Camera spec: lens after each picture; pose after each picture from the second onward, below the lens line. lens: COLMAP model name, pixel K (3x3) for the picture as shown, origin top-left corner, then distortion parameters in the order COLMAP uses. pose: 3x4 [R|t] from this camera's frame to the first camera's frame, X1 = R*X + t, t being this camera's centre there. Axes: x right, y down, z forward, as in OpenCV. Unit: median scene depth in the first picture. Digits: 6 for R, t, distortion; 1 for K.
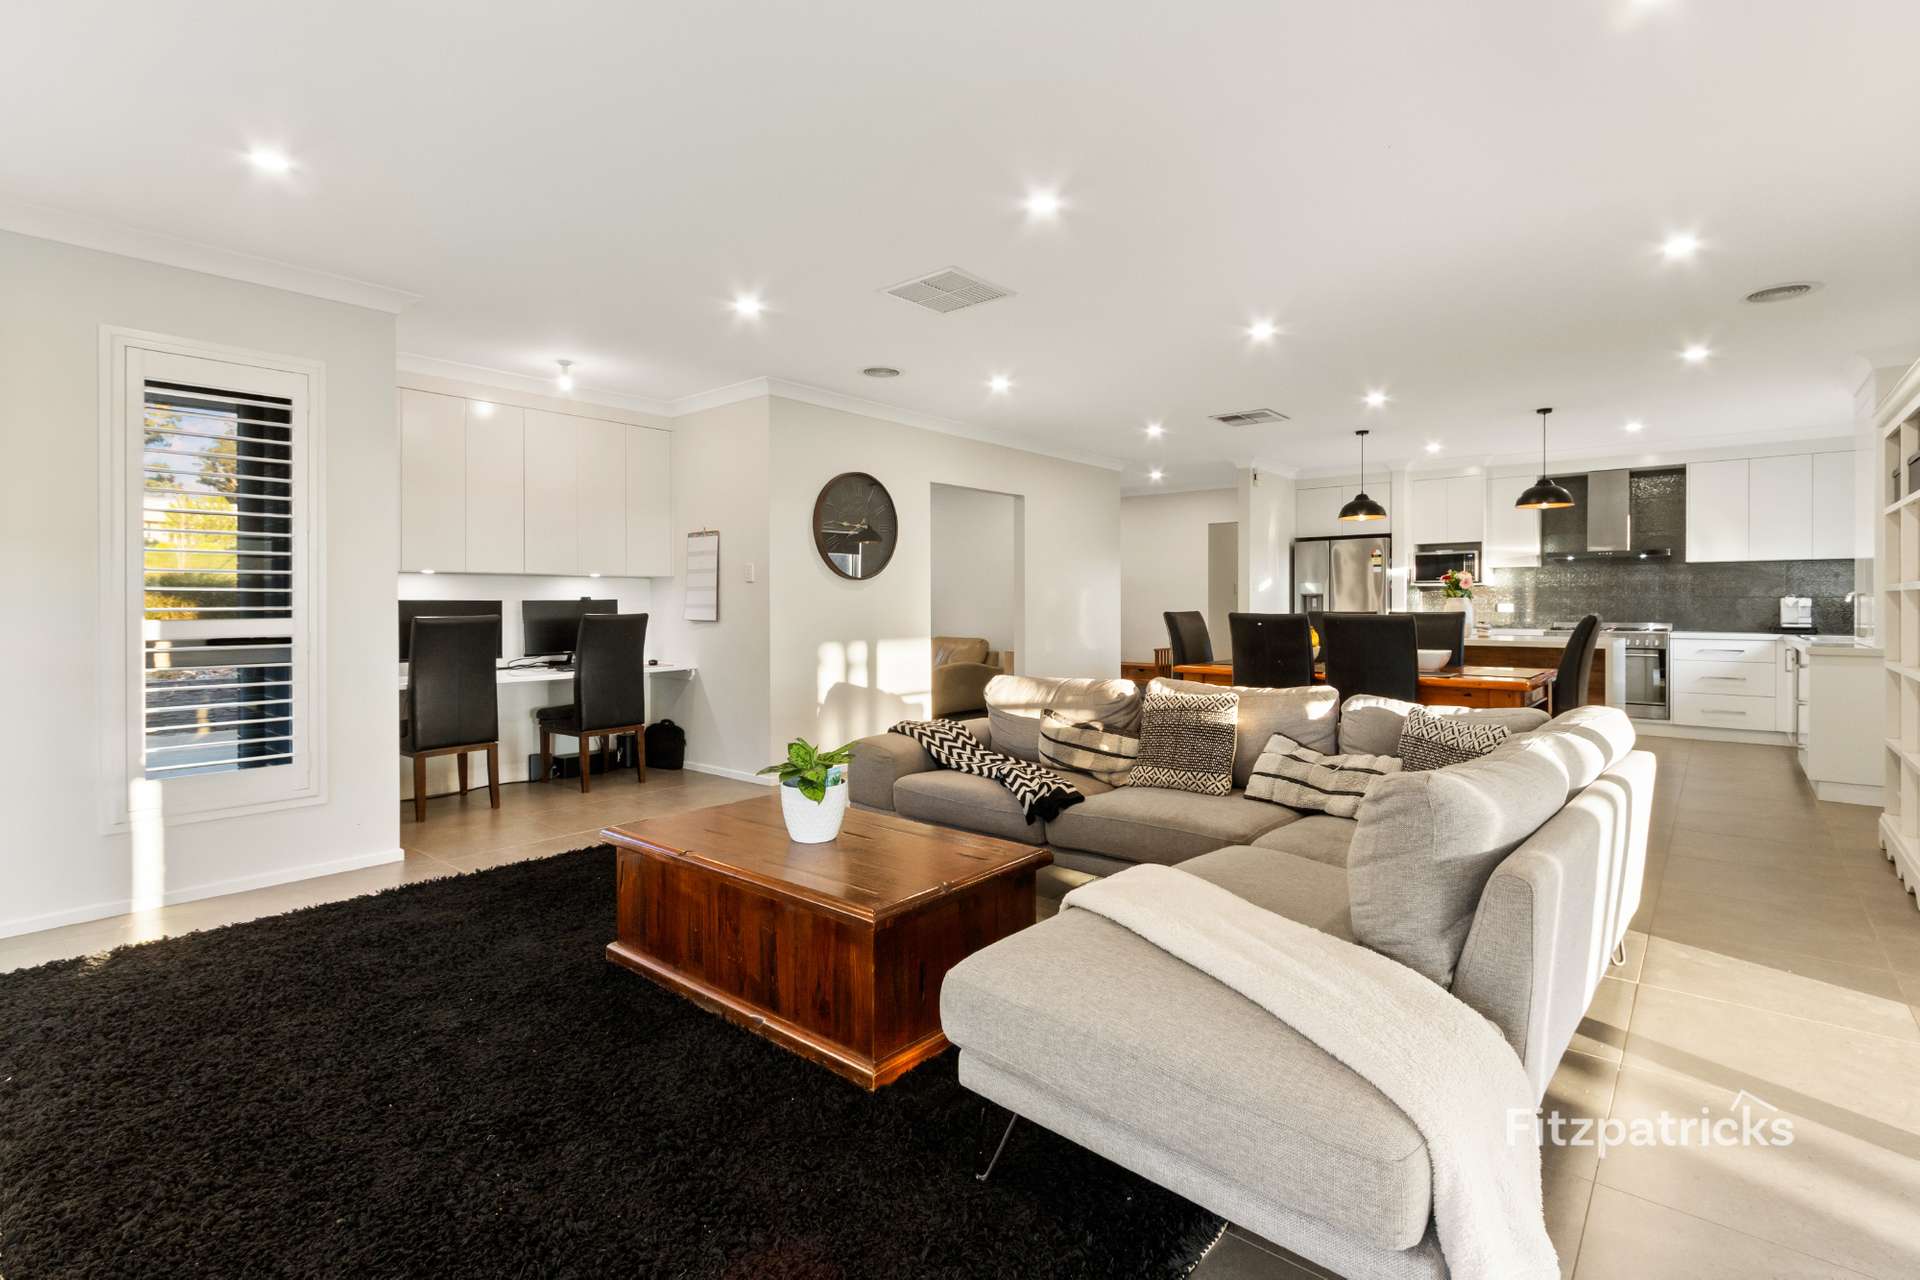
lens RADIAL K [[898.0, 0, 961.3], [0, 898.0, 618.5], [0, 0, 1]] dist [-0.001618, -0.000178]
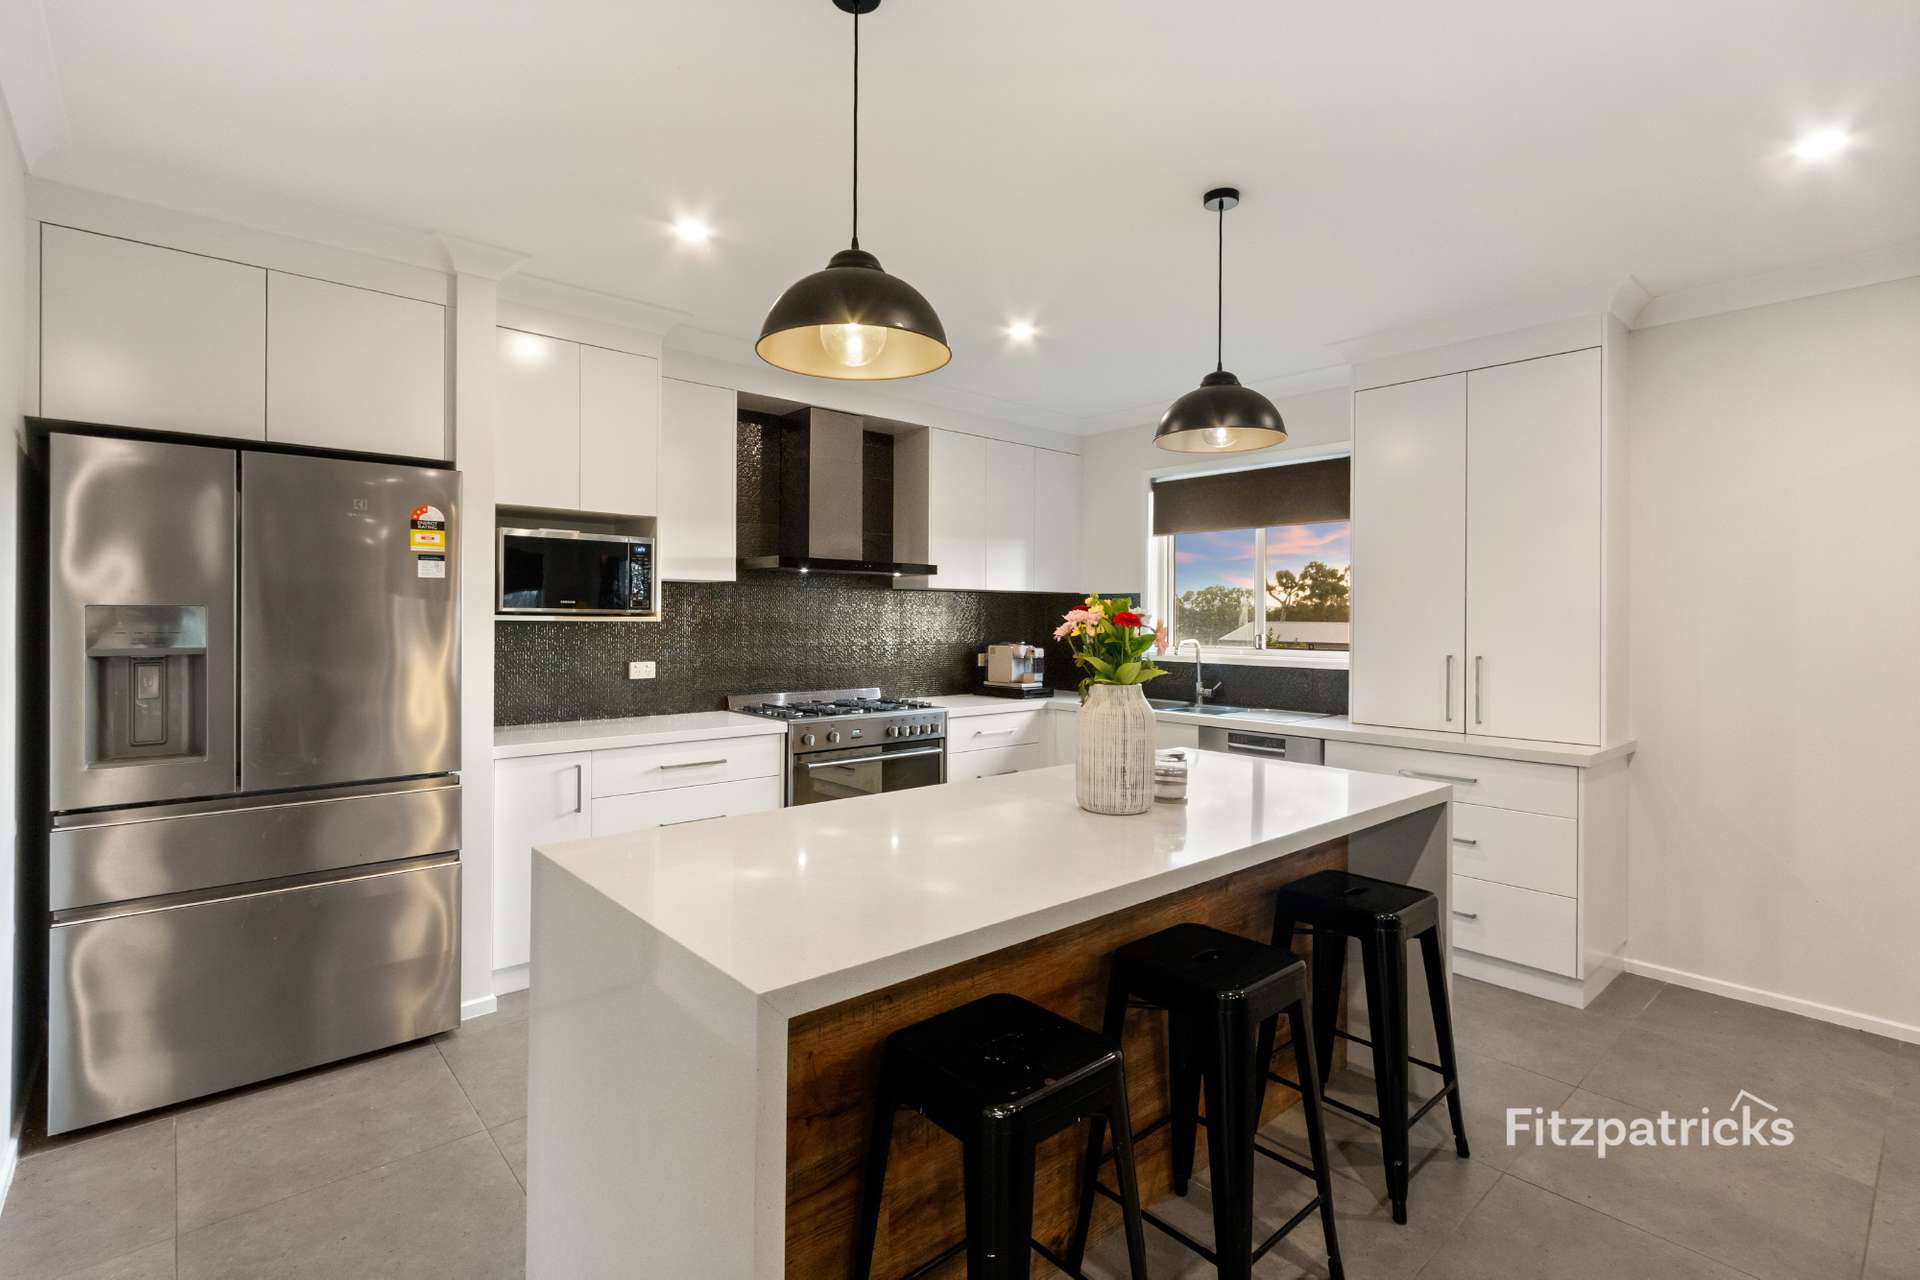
lens RADIAL K [[898.0, 0, 961.3], [0, 898.0, 618.5], [0, 0, 1]] dist [-0.001618, -0.000178]
pose [[0.133979, 0.002468, 0.990981, 0.410855], [0.008605, 0.999956, -0.003653, -0.079718], [-0.990947, 0.009017, 0.133952, 1.788467]]
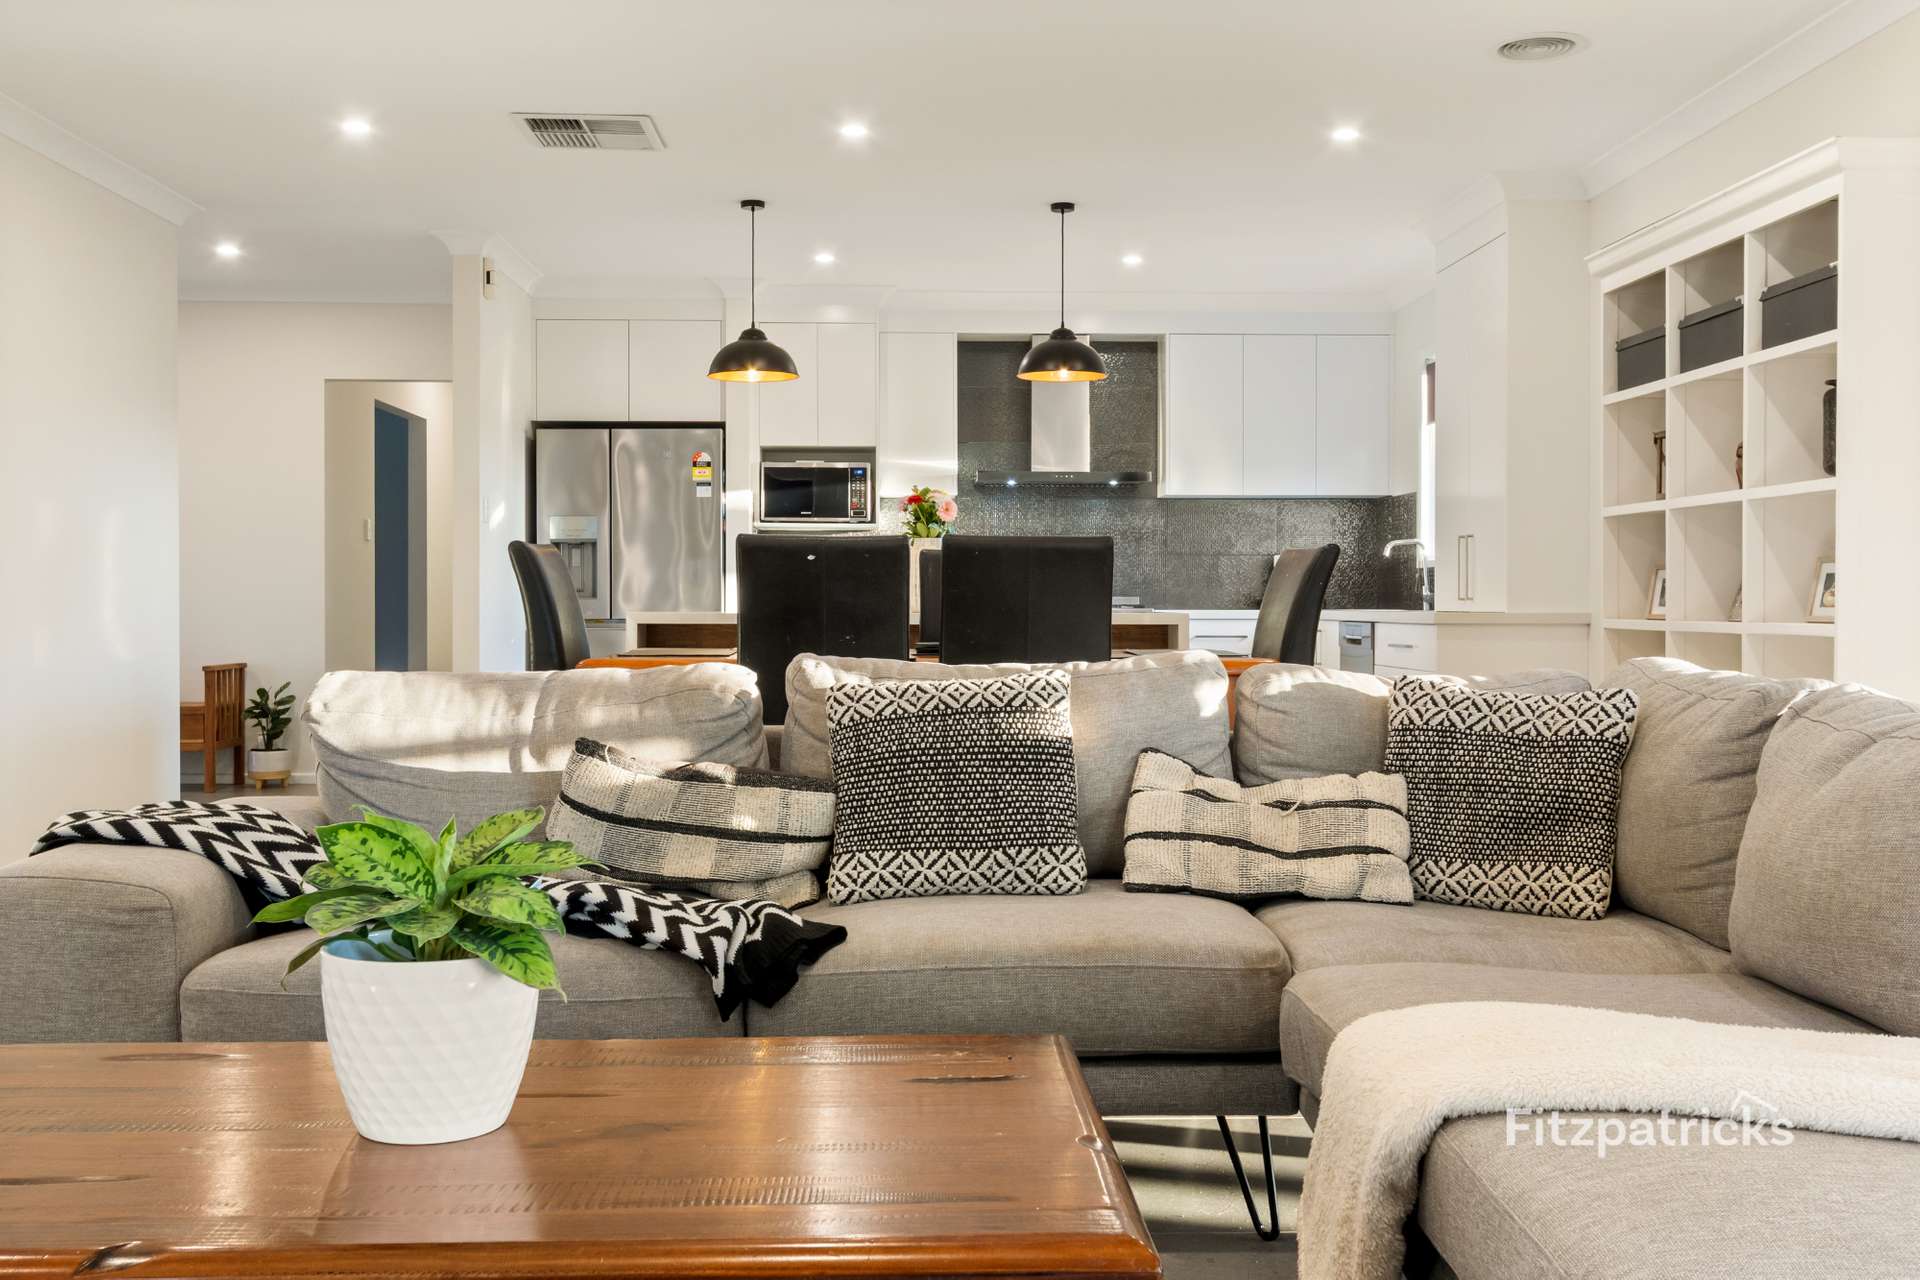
lens RADIAL K [[1885.3, 0, 960.0], [0, 1885.3, 640.0], [0, 0, 1]] dist [0.013699, -0.023315]
pose [[0.736052, -0.009802, 0.676854, -0.336547], [0.008353, 0.999951, 0.005398, 0.055419], [-0.676874, 0.001681, 0.736097, 0.293500]]
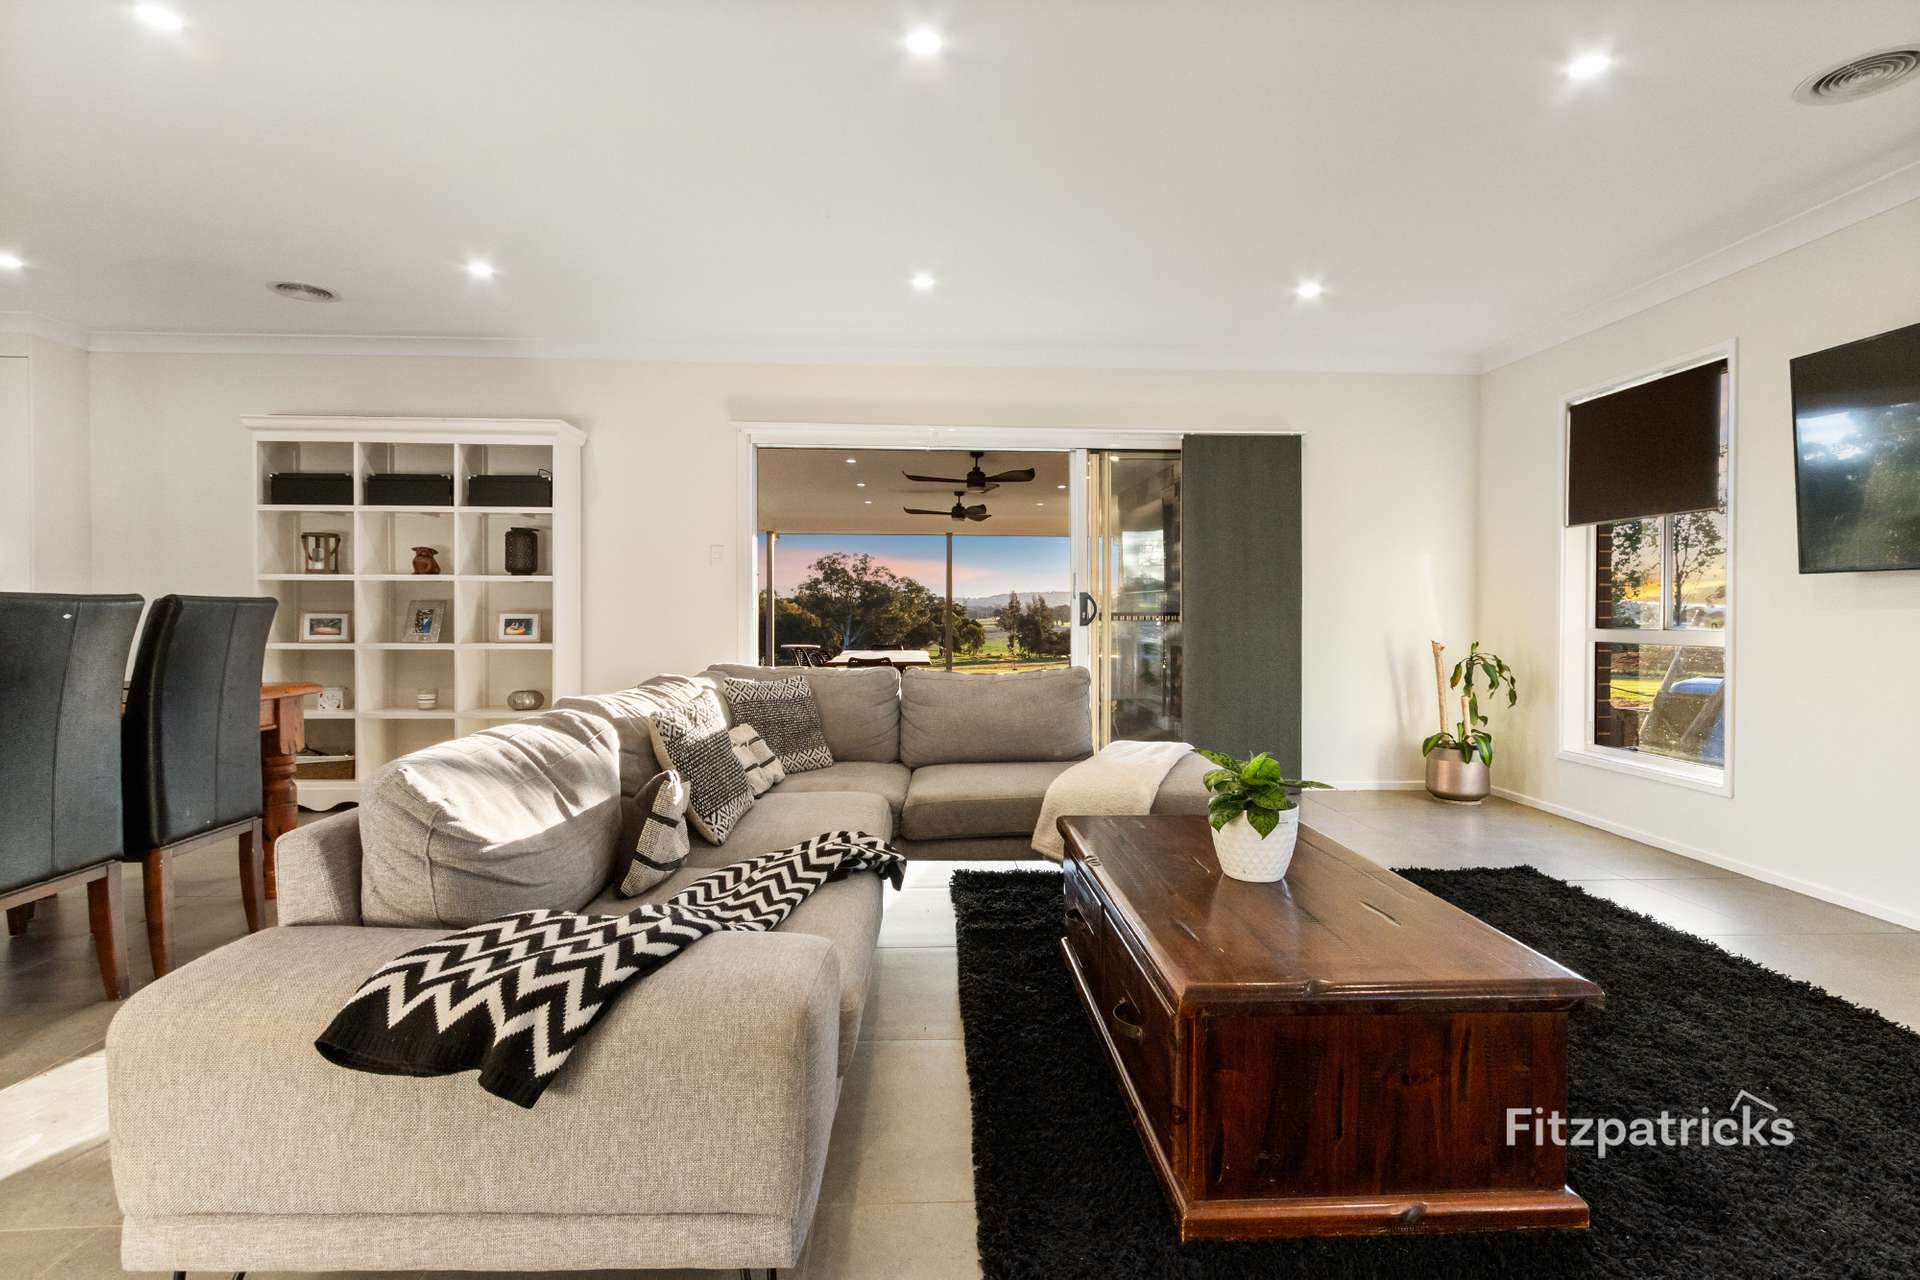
lens RADIAL K [[898.0, 0, 961.3], [0, 898.0, 618.5], [0, 0, 1]] dist [-0.001618, -0.000178]
pose [[-0.697207, -0.008795, 0.716816, -0.397681], [0.010239, 0.999701, 0.022225, 0.000500], [-0.716797, 0.022834, -0.696908, 1.249473]]
